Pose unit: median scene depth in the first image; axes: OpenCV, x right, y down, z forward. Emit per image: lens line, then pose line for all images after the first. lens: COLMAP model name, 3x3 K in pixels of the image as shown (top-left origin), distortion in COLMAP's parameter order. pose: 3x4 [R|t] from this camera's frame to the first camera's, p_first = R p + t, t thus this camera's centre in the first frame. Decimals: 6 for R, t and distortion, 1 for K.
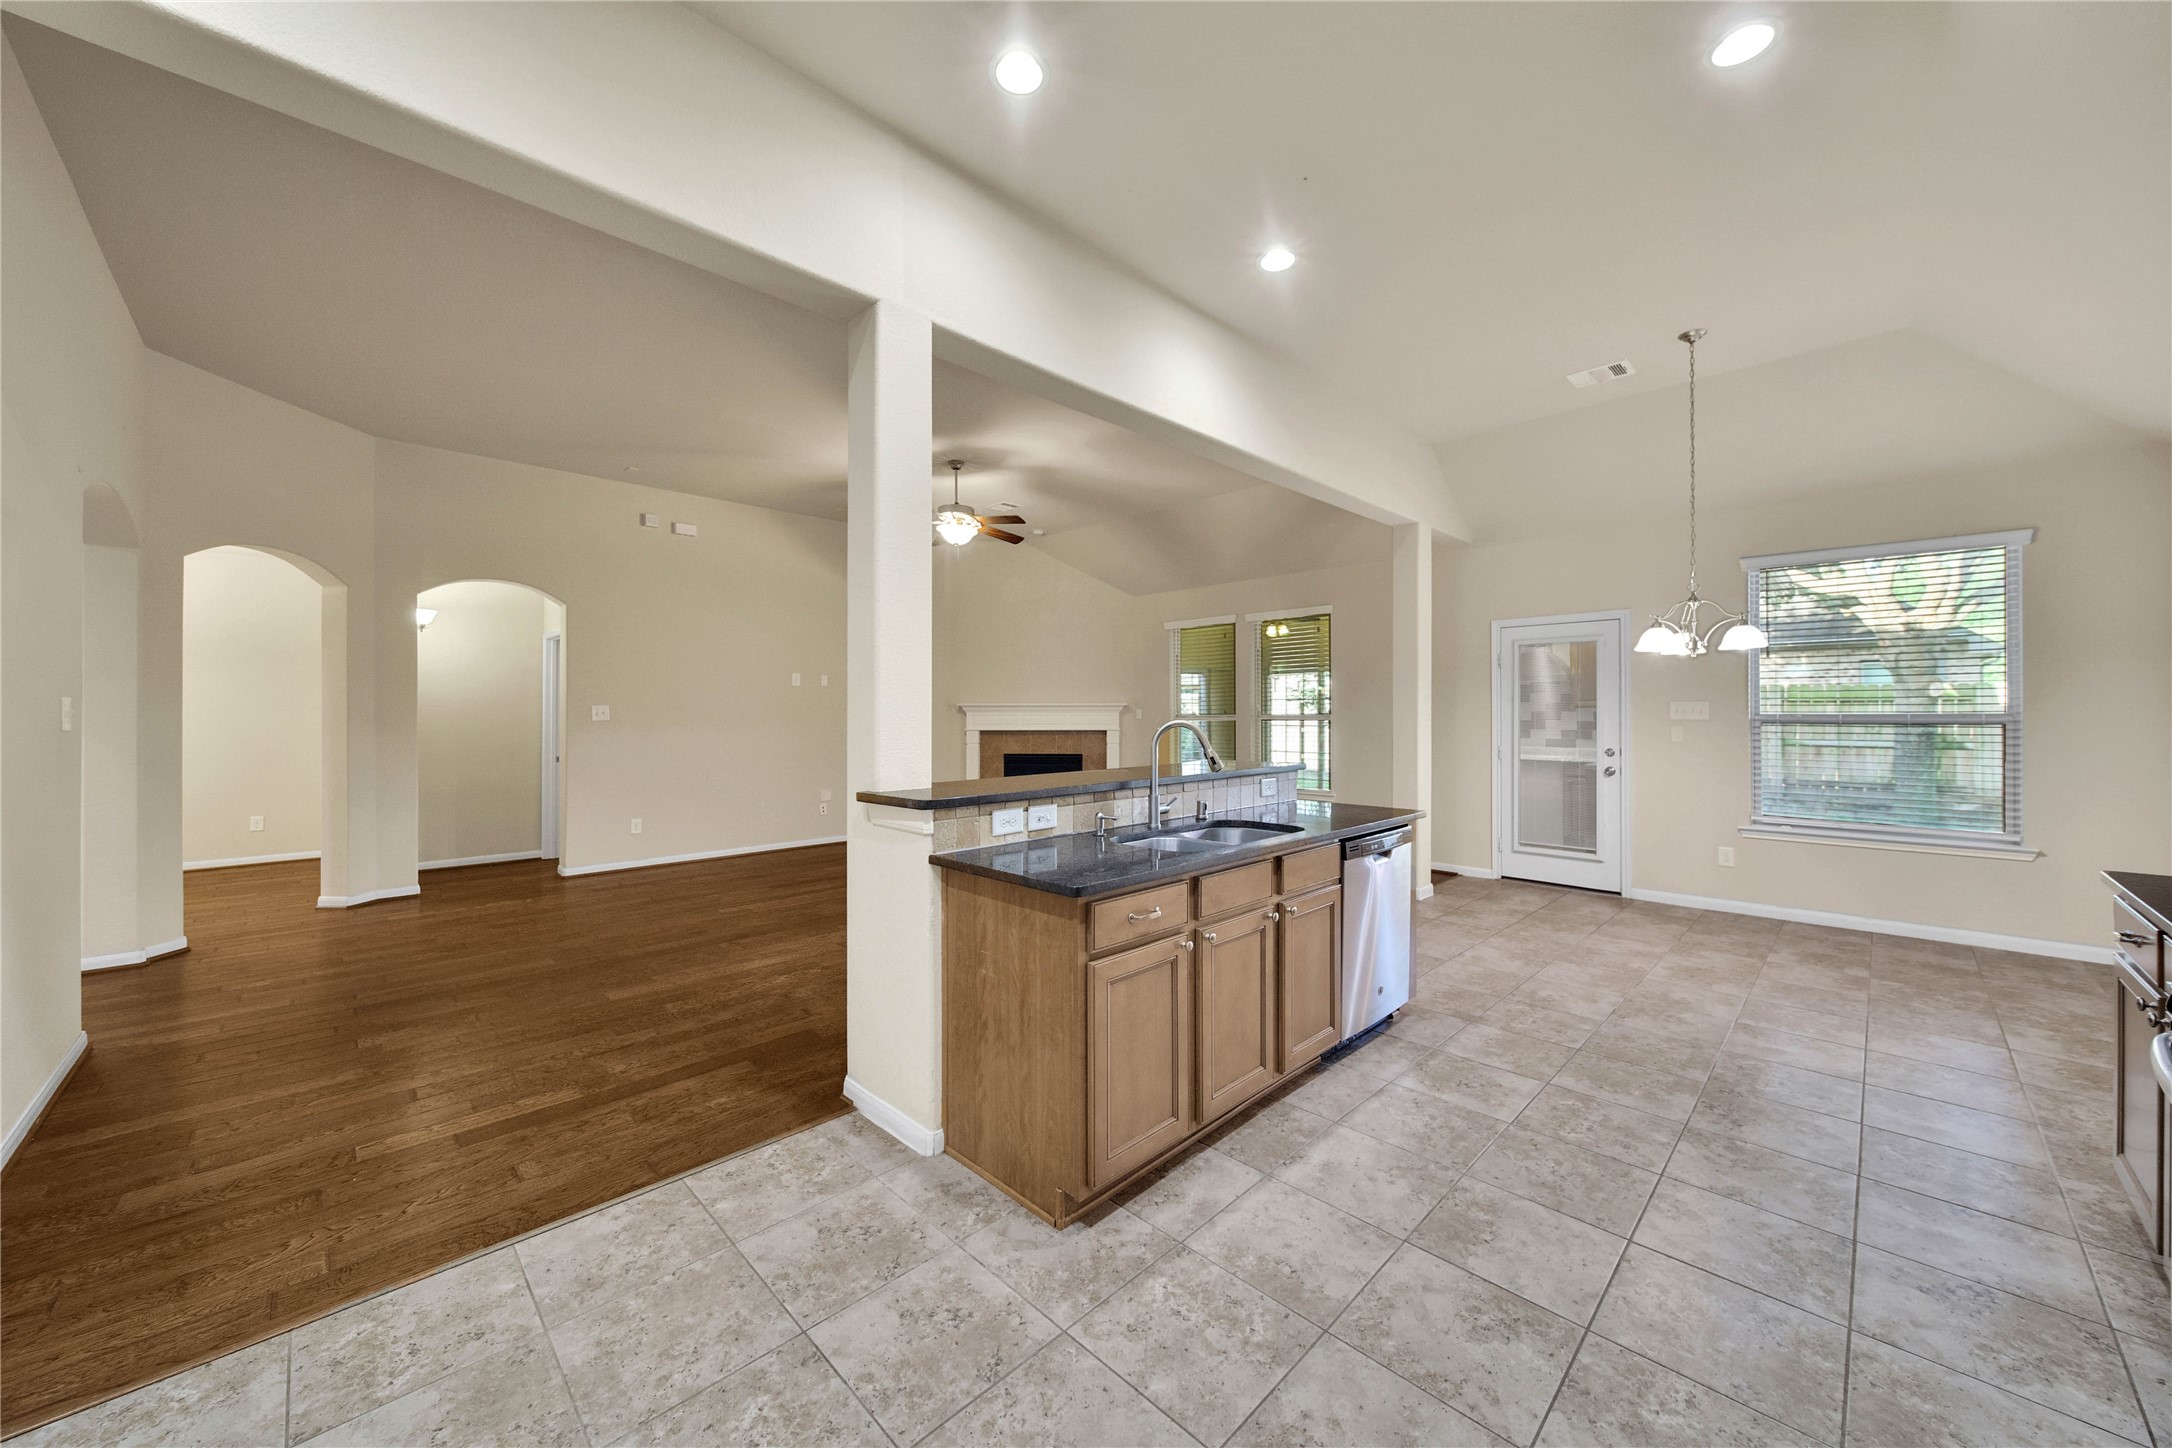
lens RADIAL K [[786.5, 0, 1094.0], [0, 786.5, 710.7], [0, 0, 1]] dist [-0.000798, -0.000754]
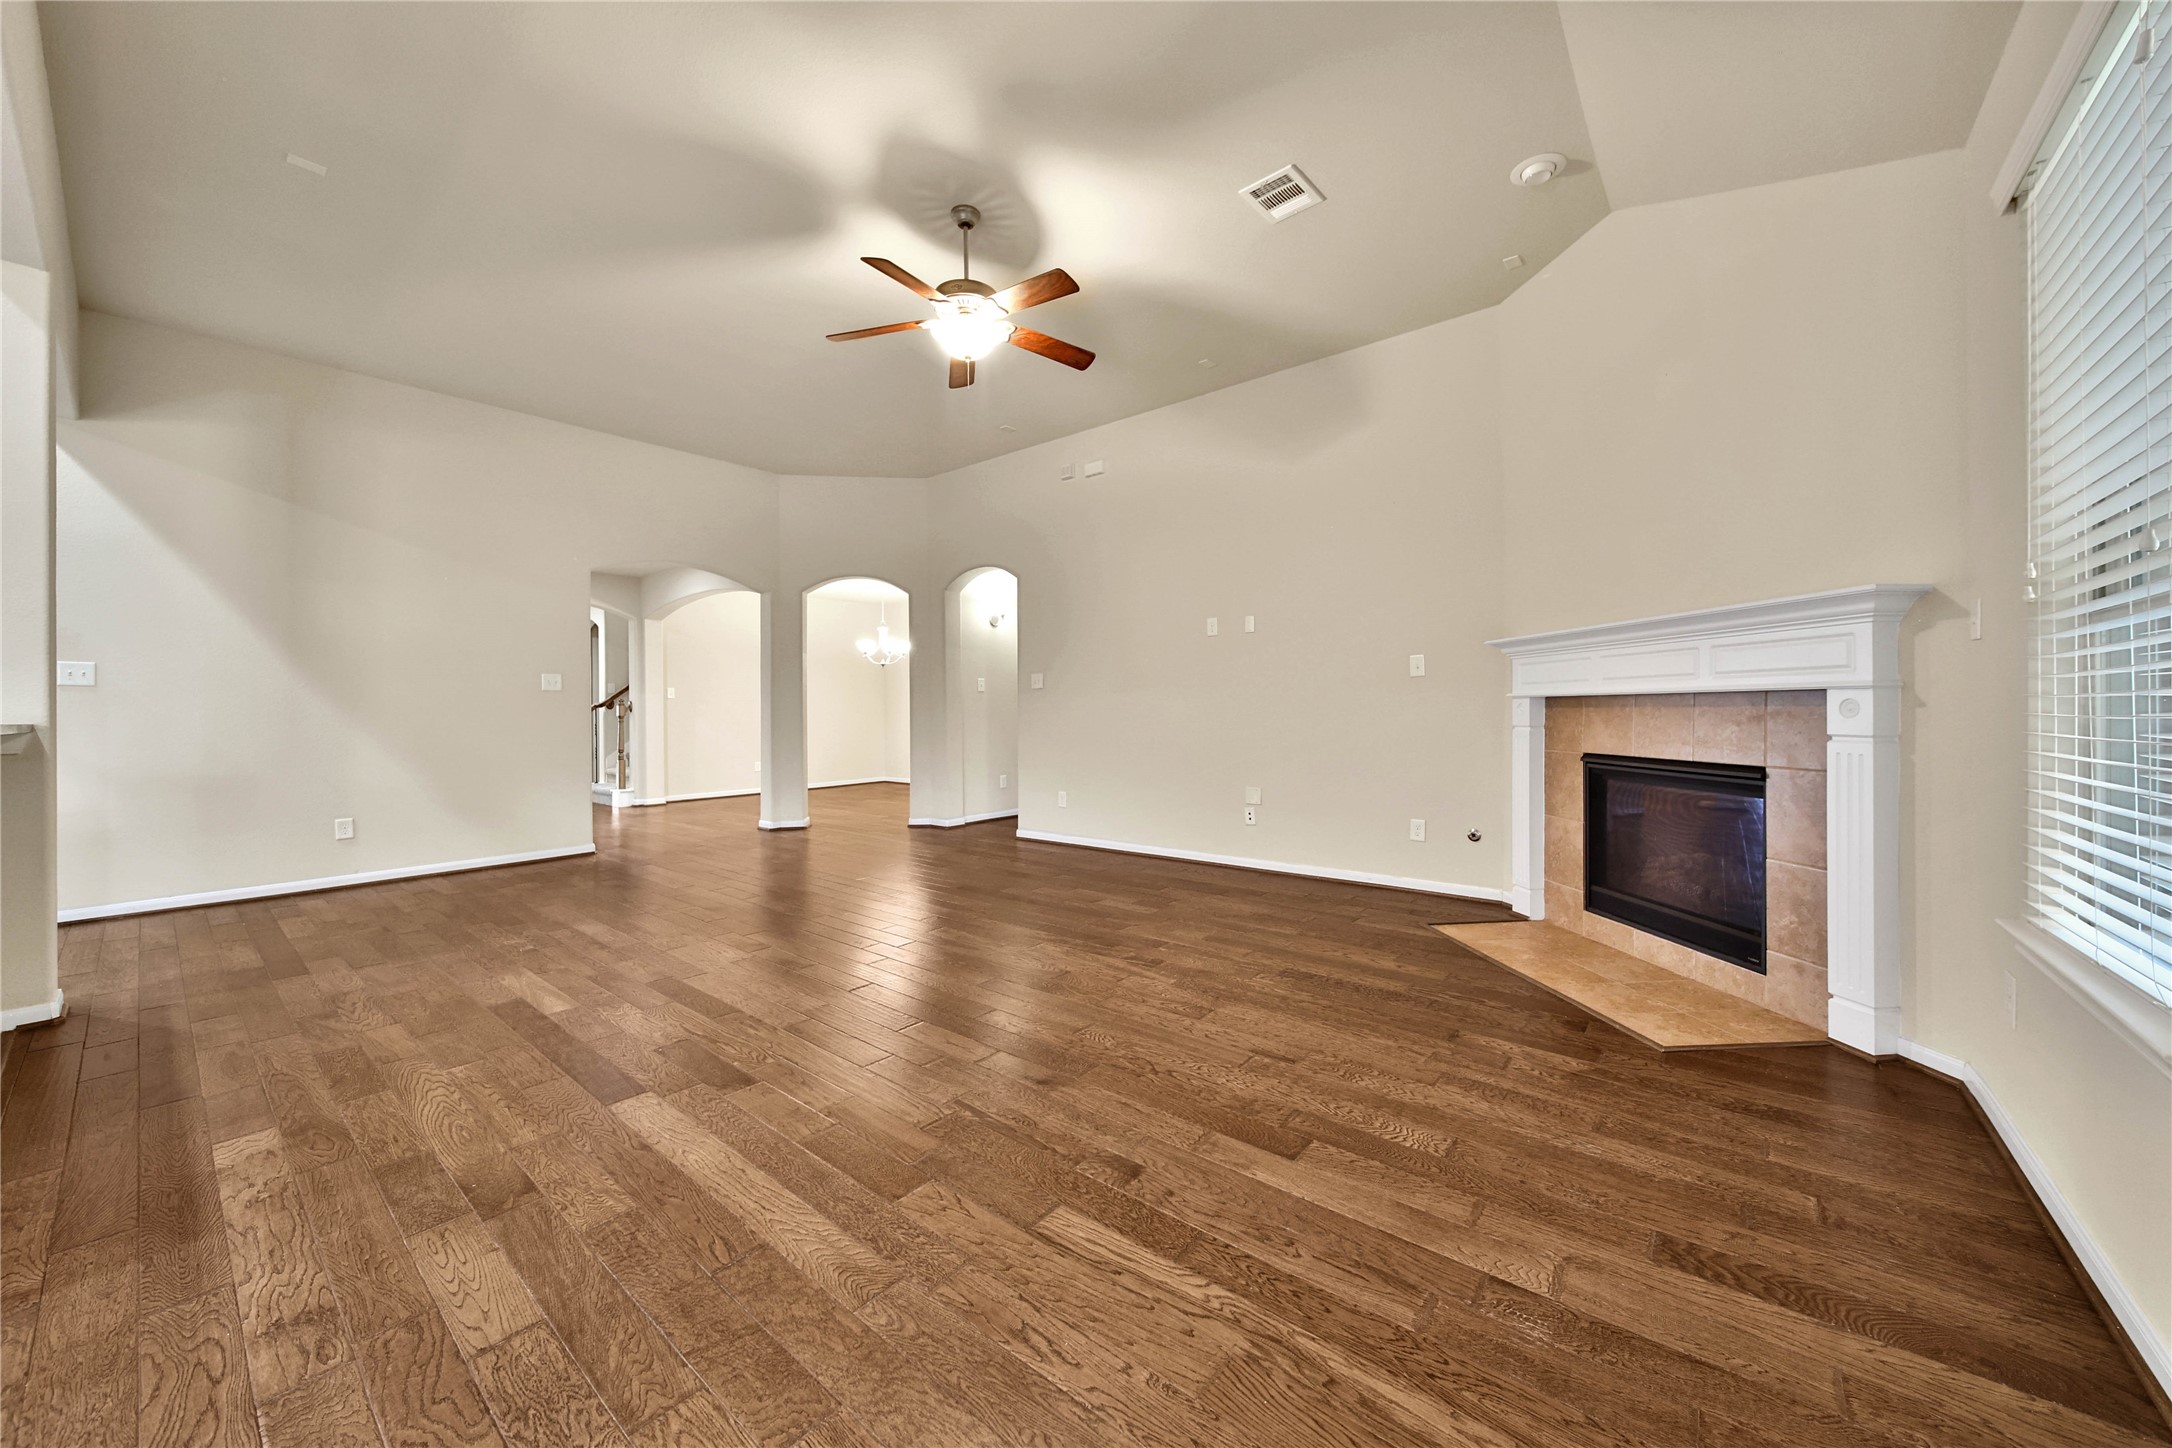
lens RADIAL K [[786.5, 0, 1089.1], [0, 786.5, 711.6], [0, 0, 1]] dist [-0.000798, -0.000754]
pose [[0.102358, 0.001187, -0.994747, 1.107342], [0.011278, 0.999934, 0.002354, 0.120145], [0.994684, -0.011460, 0.102338, 2.881137]]
